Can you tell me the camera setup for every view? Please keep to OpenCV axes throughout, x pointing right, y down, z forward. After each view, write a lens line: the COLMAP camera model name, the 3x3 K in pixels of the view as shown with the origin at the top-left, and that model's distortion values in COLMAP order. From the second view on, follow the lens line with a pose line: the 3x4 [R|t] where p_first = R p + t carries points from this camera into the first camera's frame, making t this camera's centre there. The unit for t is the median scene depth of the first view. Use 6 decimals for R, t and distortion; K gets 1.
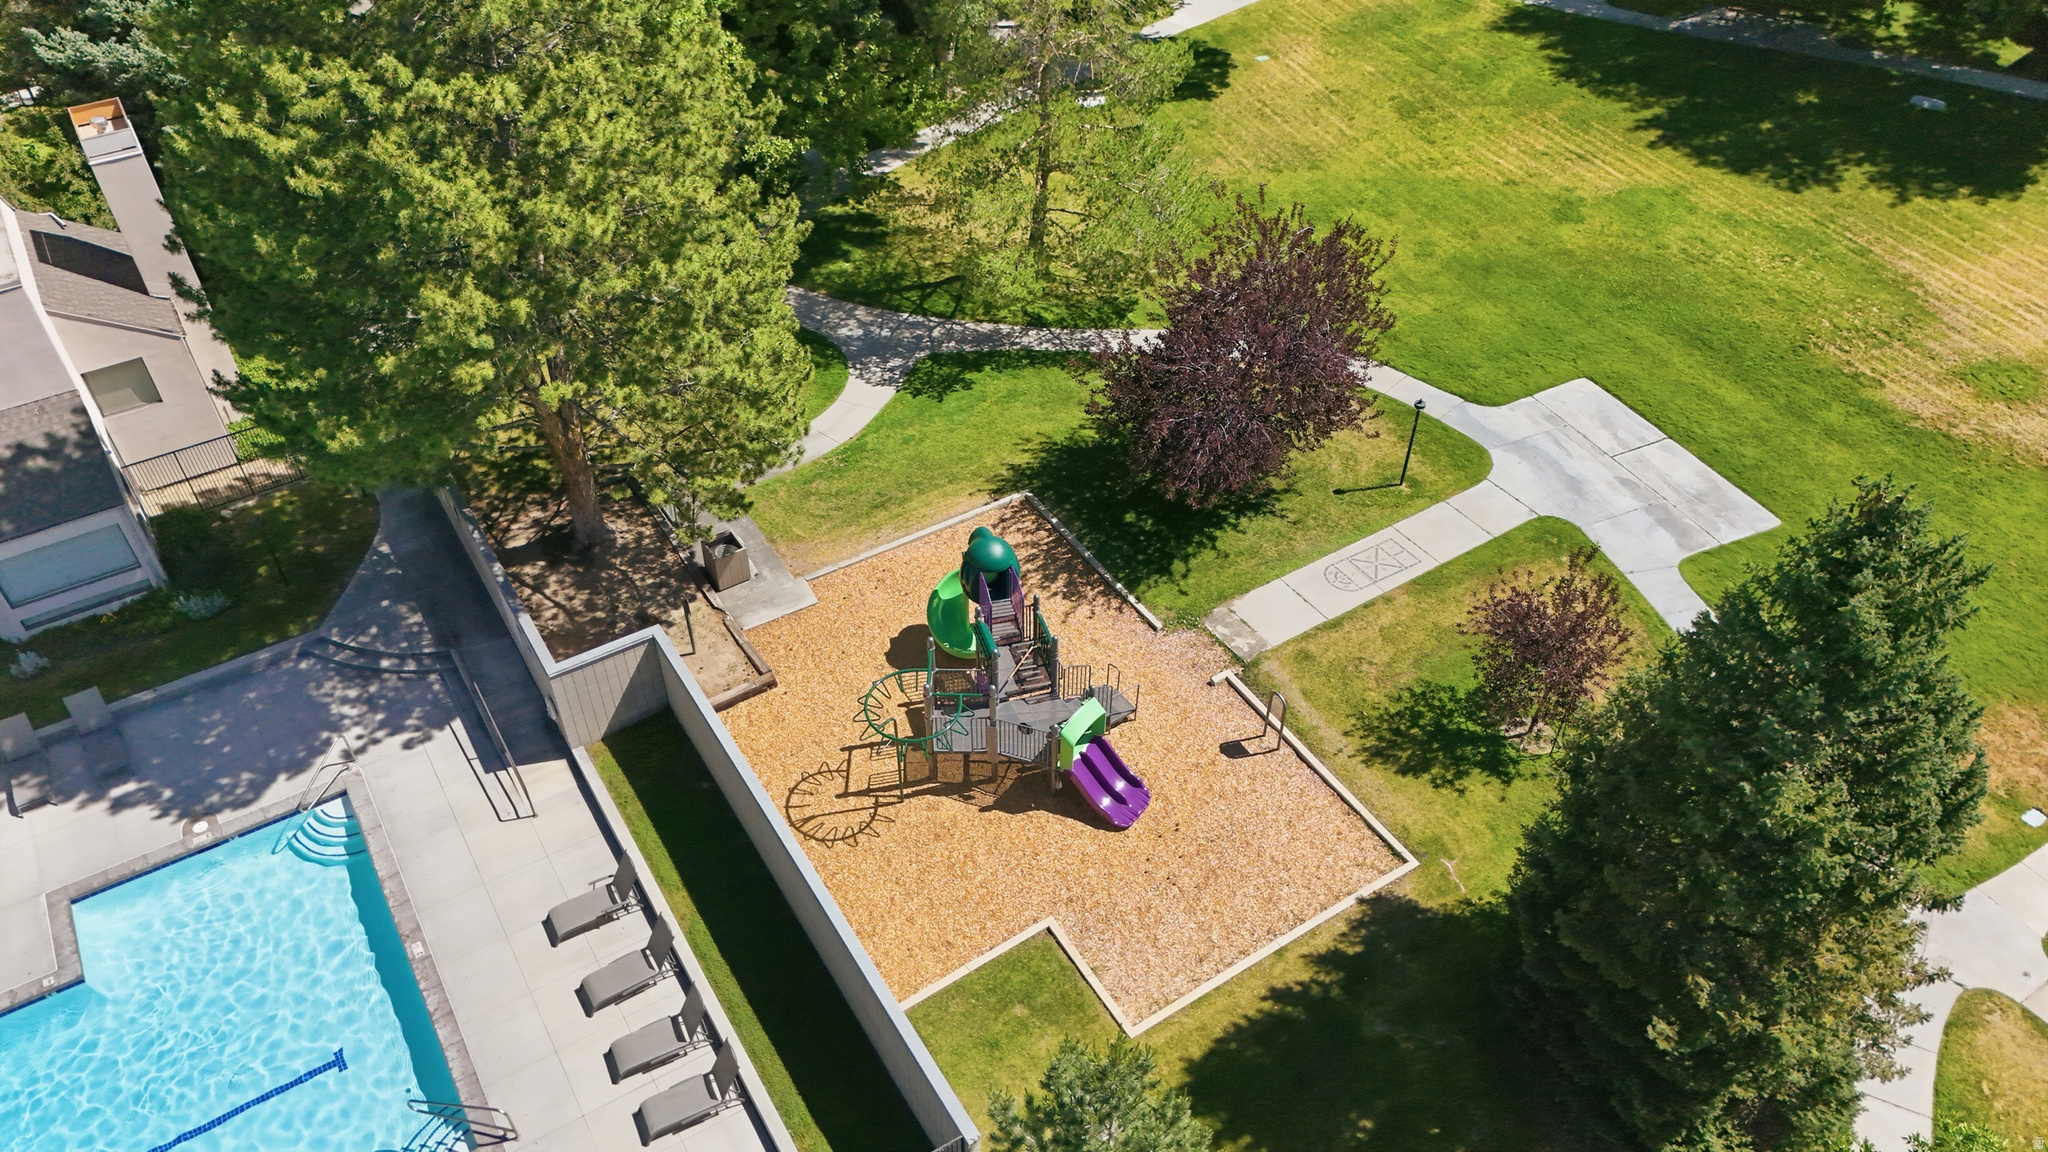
lens RADIAL K [[1509.5, 0, 1022.2], [0, 1509.5, 588.7], [0, 0, 1]] dist [0.067170, -0.066473]
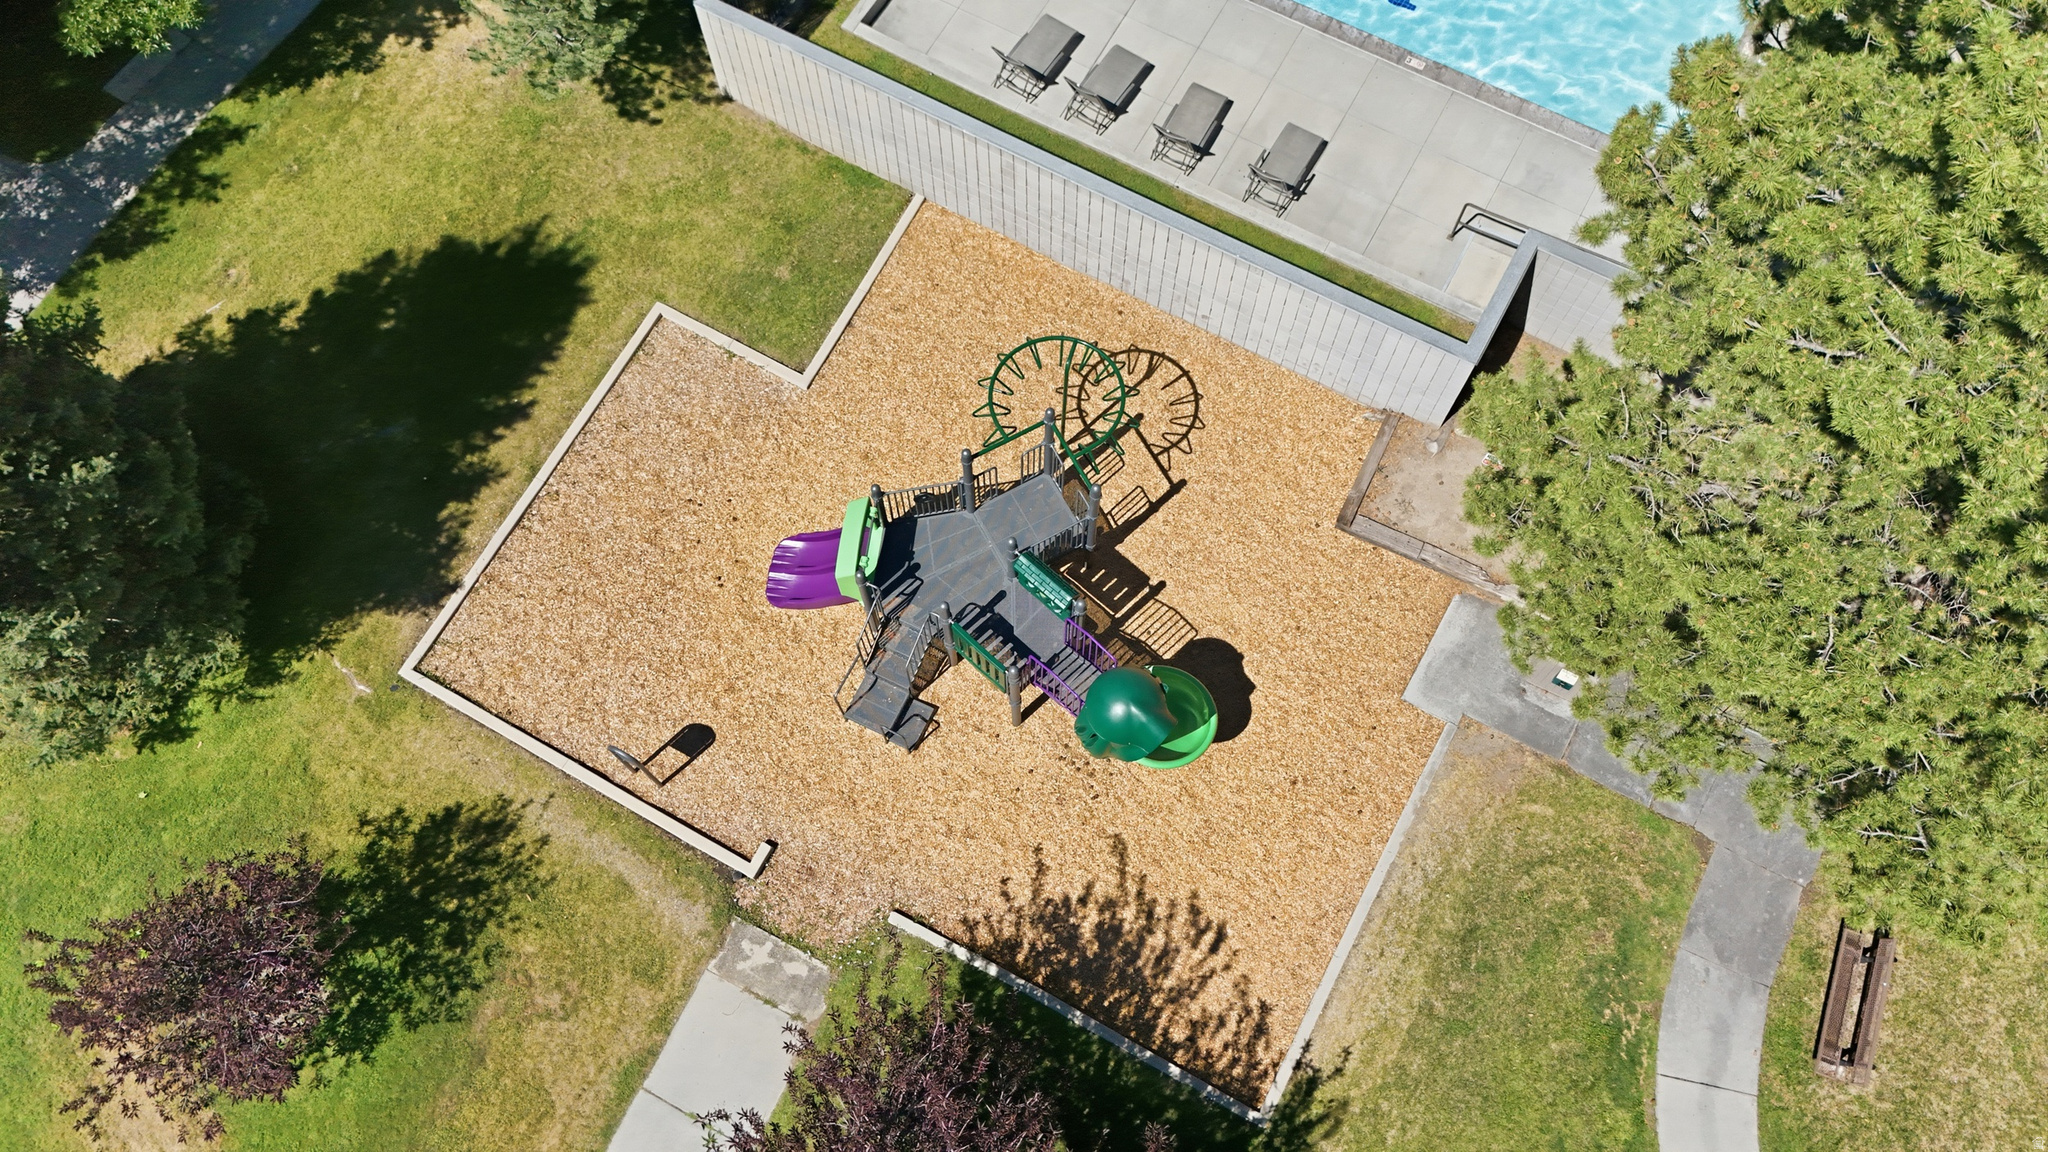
lens RADIAL K [[1507.6, 0, 1018.3], [0, 1507.6, 596.4], [0, 0, 1]] dist [0.050561, -0.050942]
pose [[-0.873576, 0.456685, -0.168239, 0.075265], [-0.332508, -0.307611, 0.891523, -0.409035], [0.355393, 0.834754, 0.420573, 0.550323]]
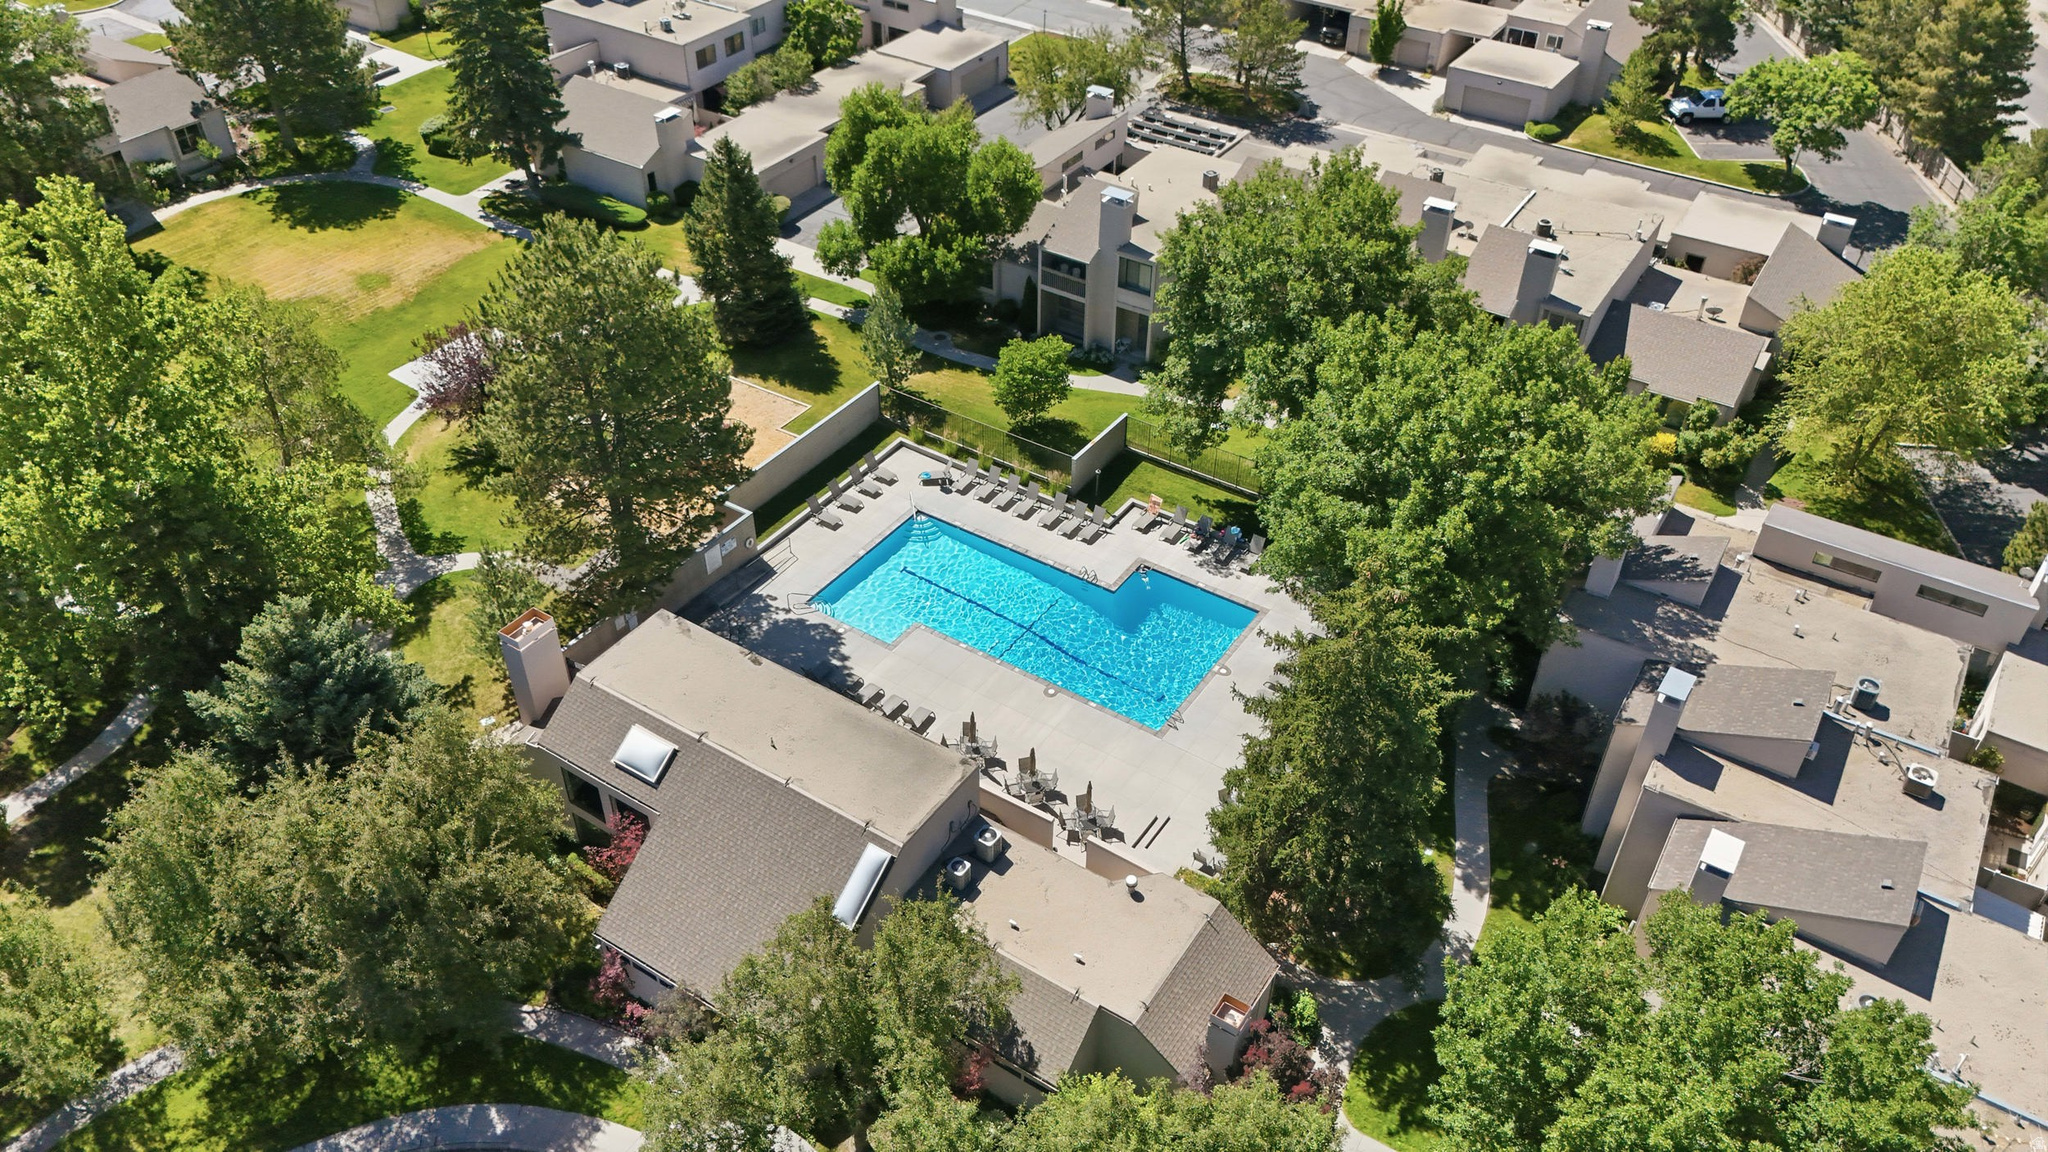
lens RADIAL K [[1509.5, 0, 1022.2], [0, 1509.5, 588.7], [0, 0, 1]] dist [0.067170, -0.066473]
pose [[-0.422201, -0.576722, 0.699384, -1.624500], [0.618723, 0.380529, 0.687299, -0.929604], [-0.662516, 0.722903, 0.196172, 0.245294]]
